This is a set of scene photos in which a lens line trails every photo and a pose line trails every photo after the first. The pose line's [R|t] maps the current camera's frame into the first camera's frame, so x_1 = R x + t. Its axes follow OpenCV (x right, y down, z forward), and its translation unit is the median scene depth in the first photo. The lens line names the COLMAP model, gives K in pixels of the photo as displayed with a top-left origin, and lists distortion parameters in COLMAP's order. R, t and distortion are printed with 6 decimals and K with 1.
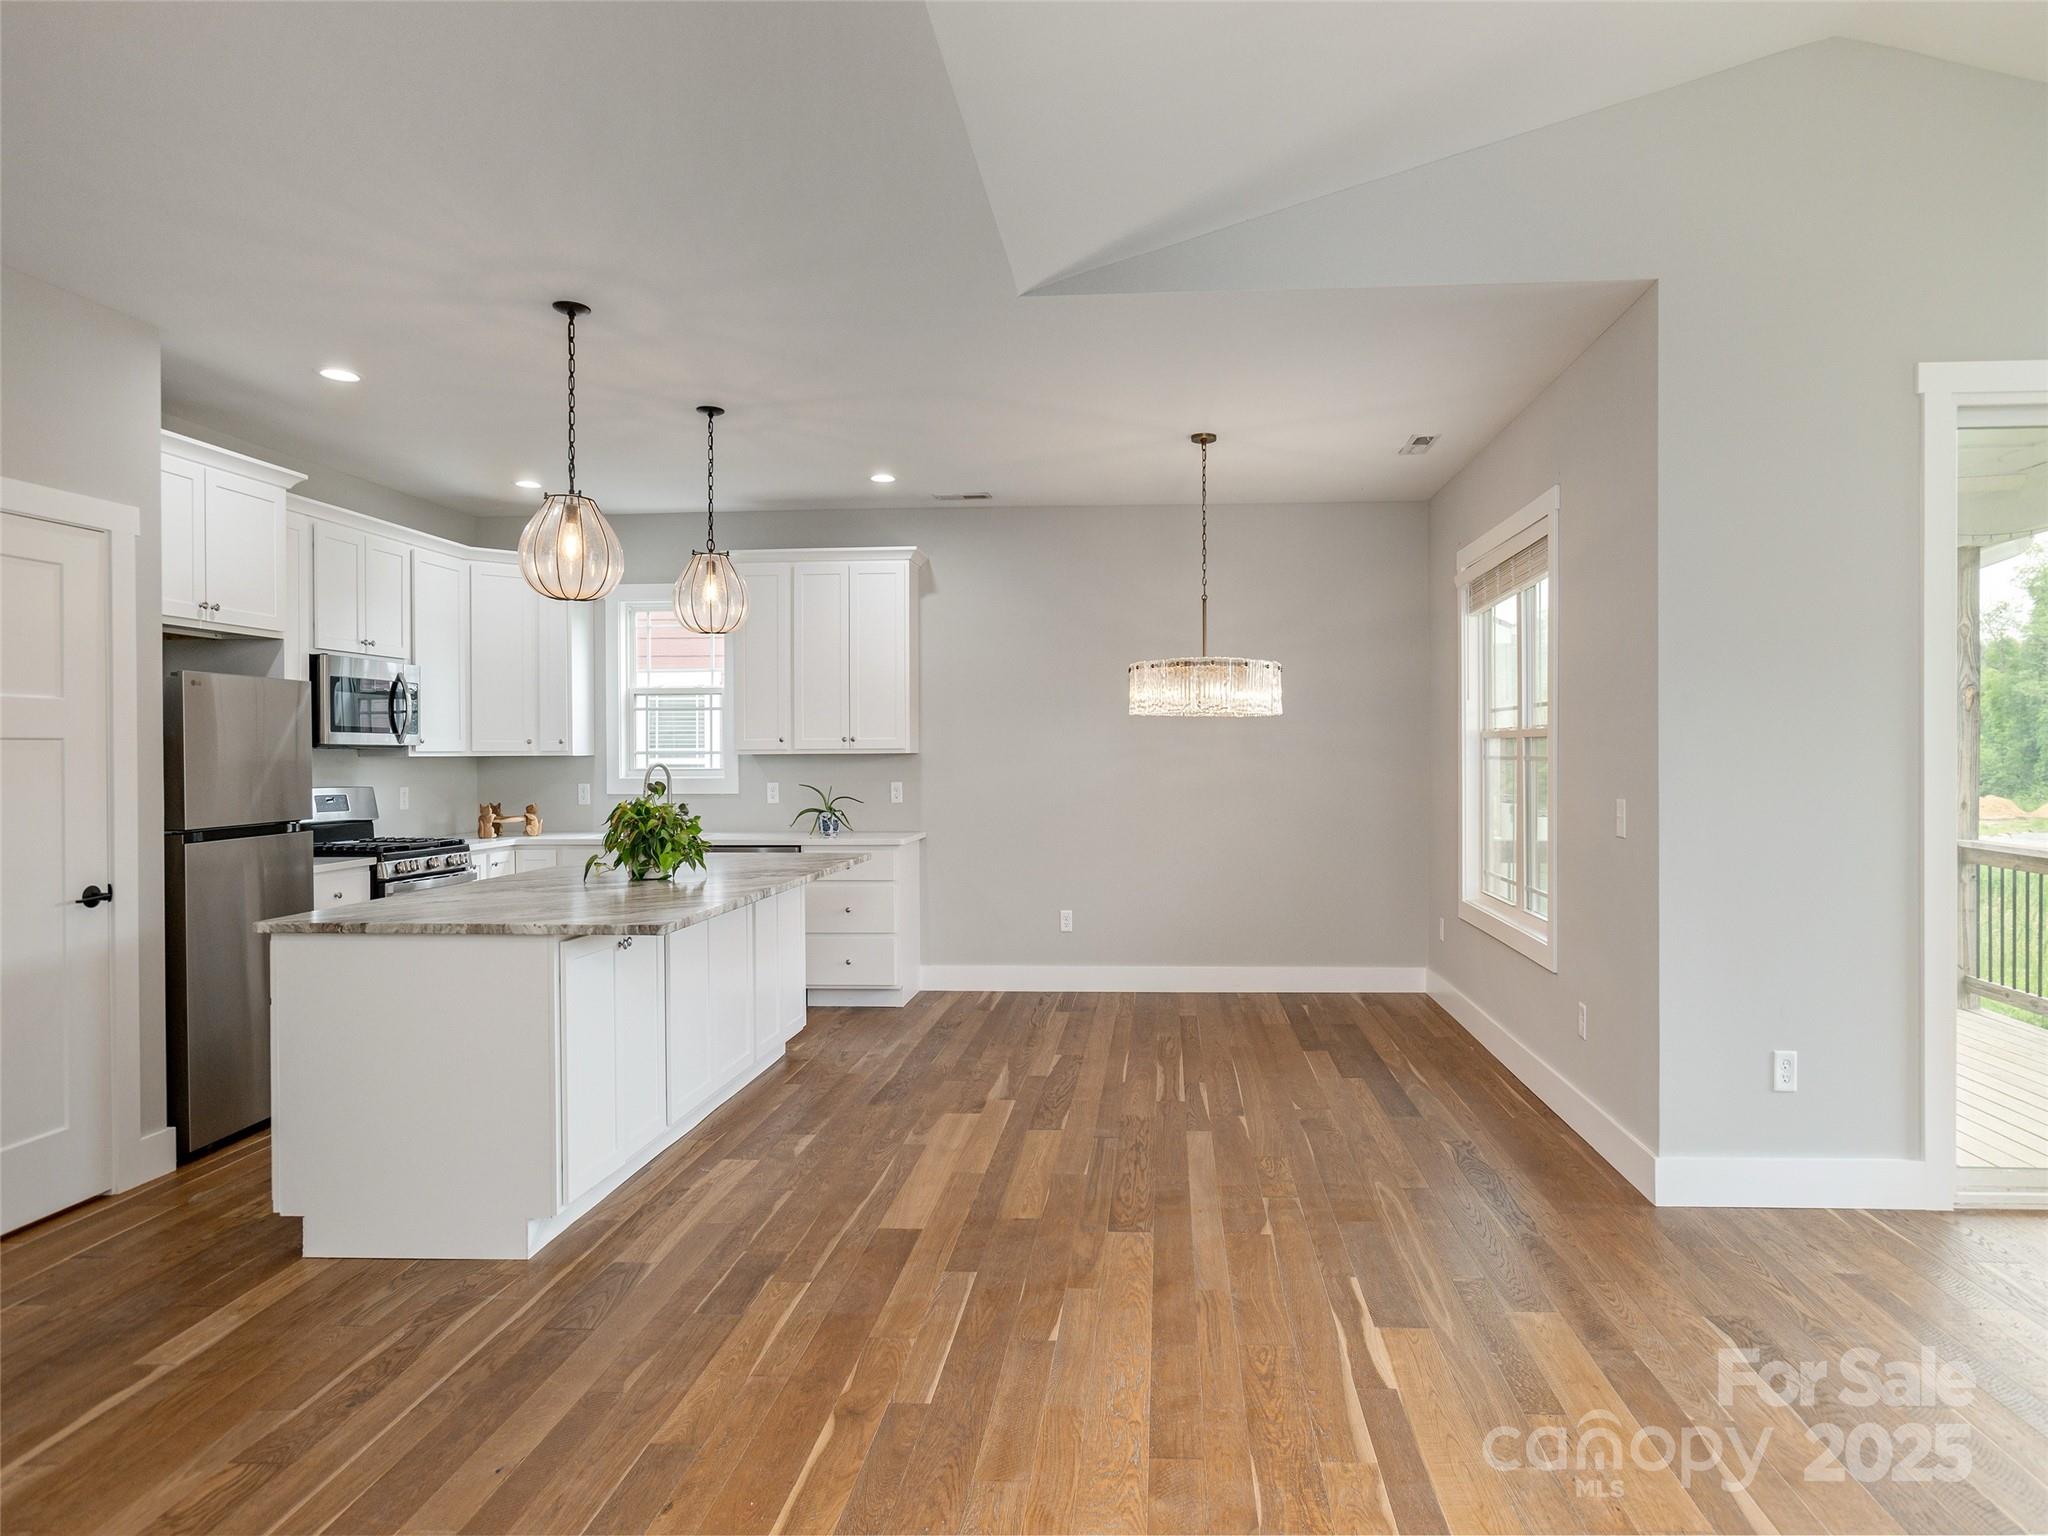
lens RADIAL K [[1208.4, 0, 1044.4], [0, 1208.4, 763.9], [0, 0, 1]] dist [0.002340, 0.001594]
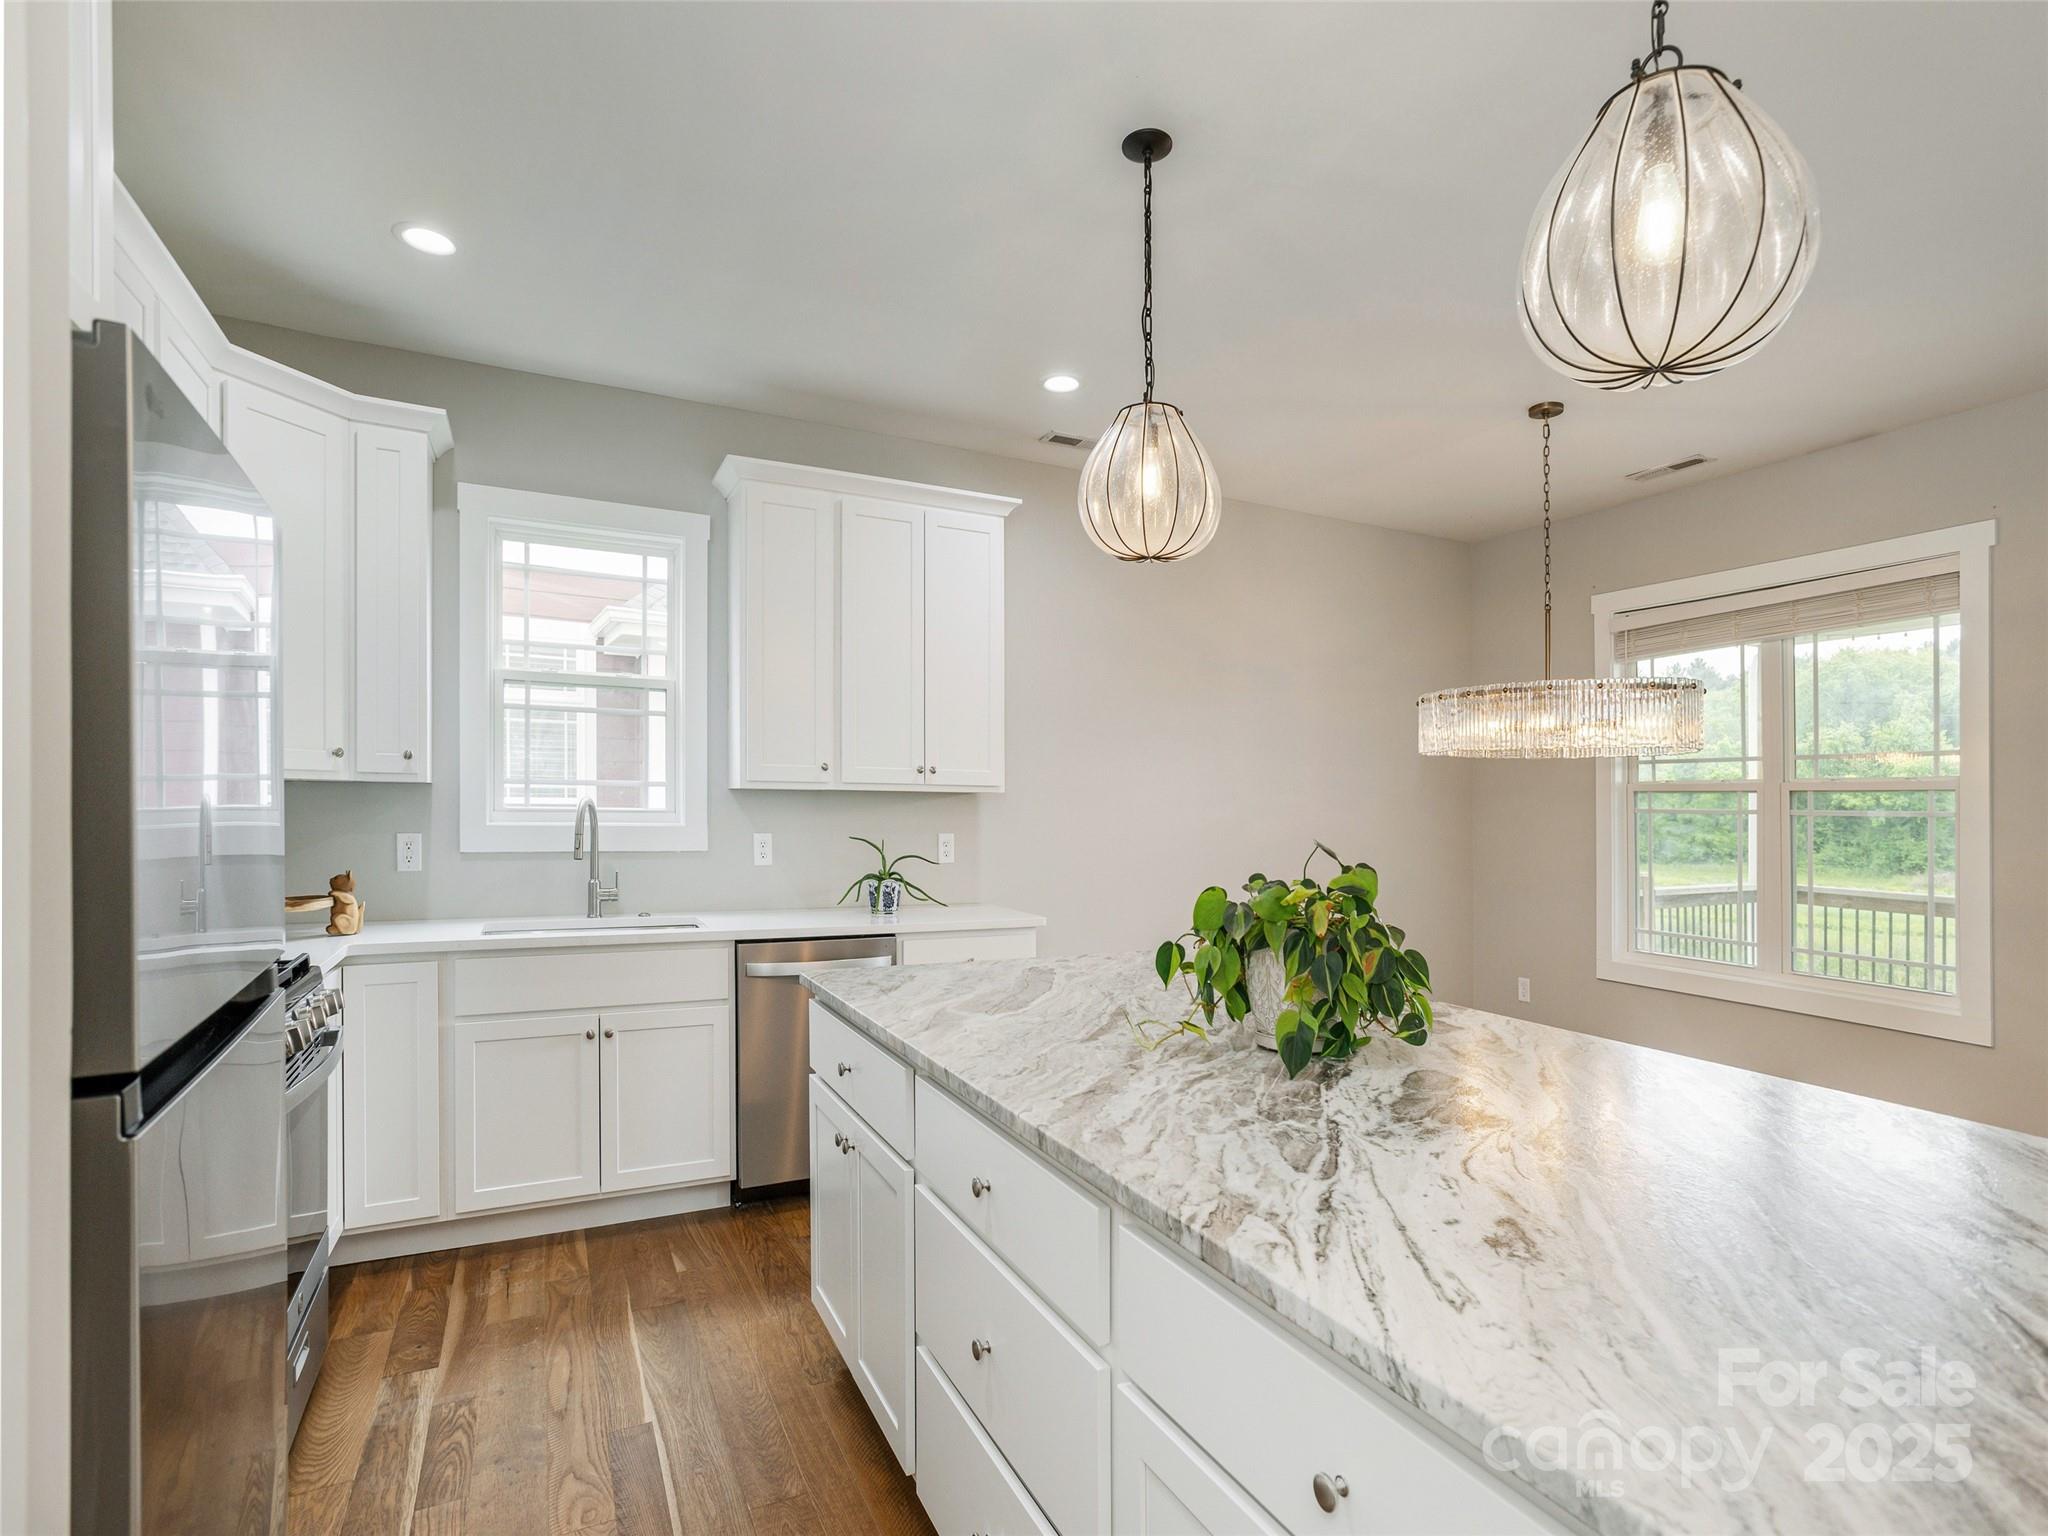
lens RADIAL K [[1046.5, 0, 1022.5], [0, 1046.5, 800.7], [0, 0, 1]] dist [-0.015224, 0.000056]
pose [[0.858973, 0.019015, 0.511668, -0.552701], [-0.014271, 0.999811, -0.013198, 0.004836], [-0.511822, 0.004035, 0.859082, 0.634586]]
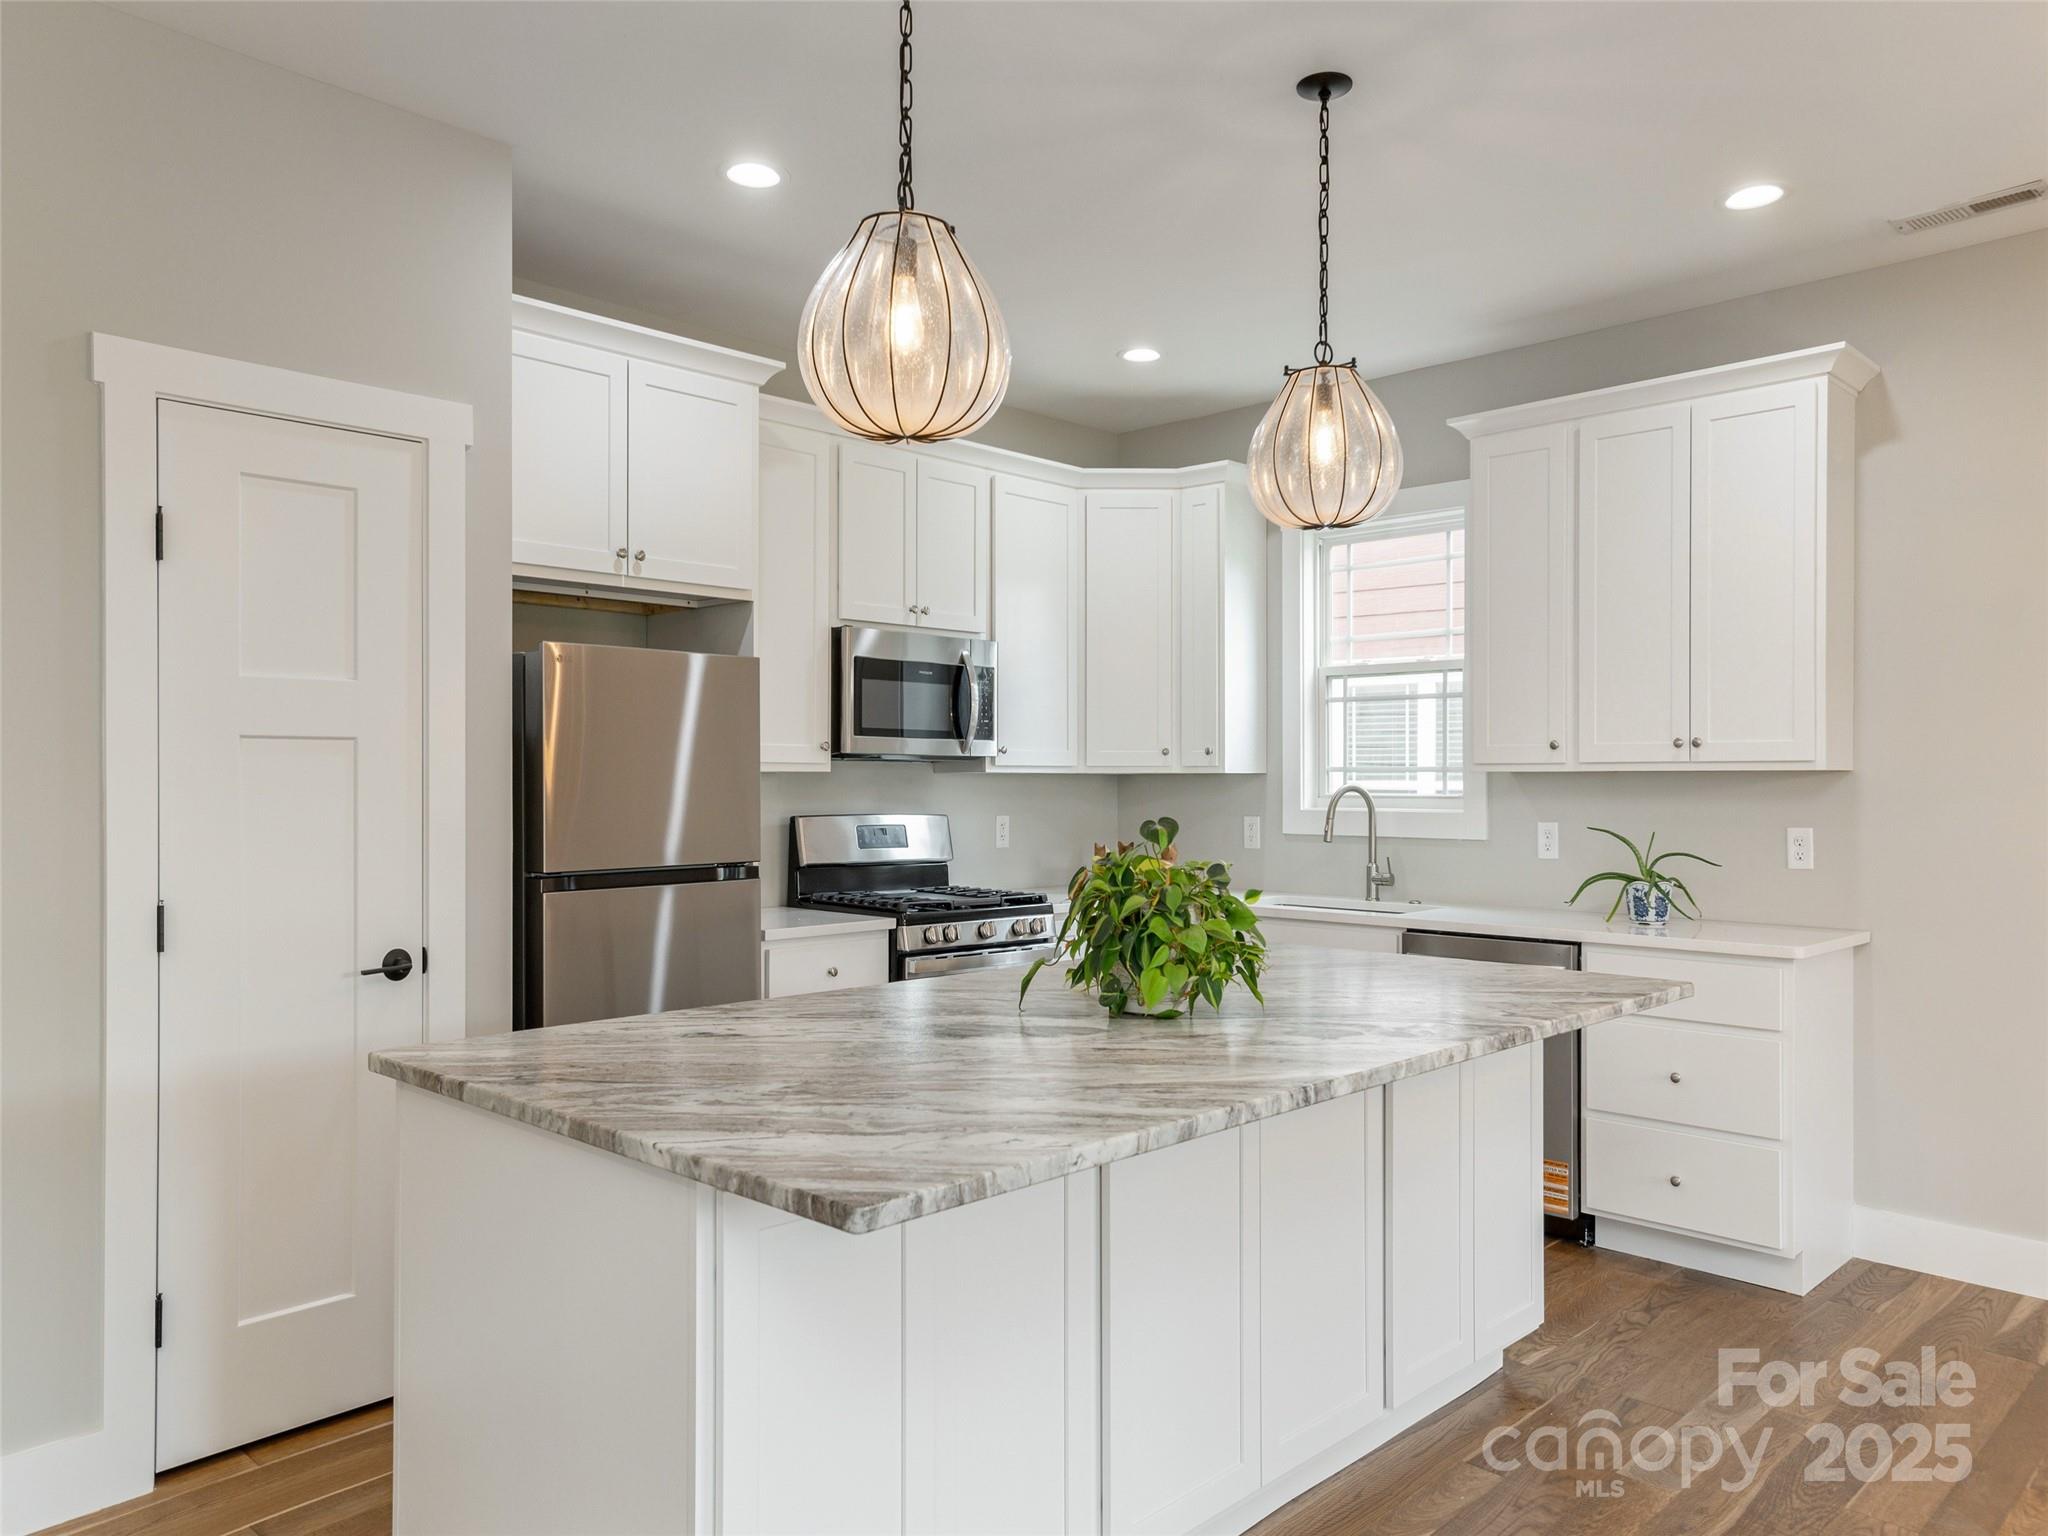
lens RADIAL K [[1402.4, 0, 986.4], [0, 1402.4, 771.5], [0, 0, 1]] dist [0.021833, 0.002857]
pose [[0.764066, 0.001640, -0.645136, -0.002681], [-0.011141, 0.999881, -0.010654, 0.002366], [0.645042, 0.015328, 0.763994, 0.463361]]
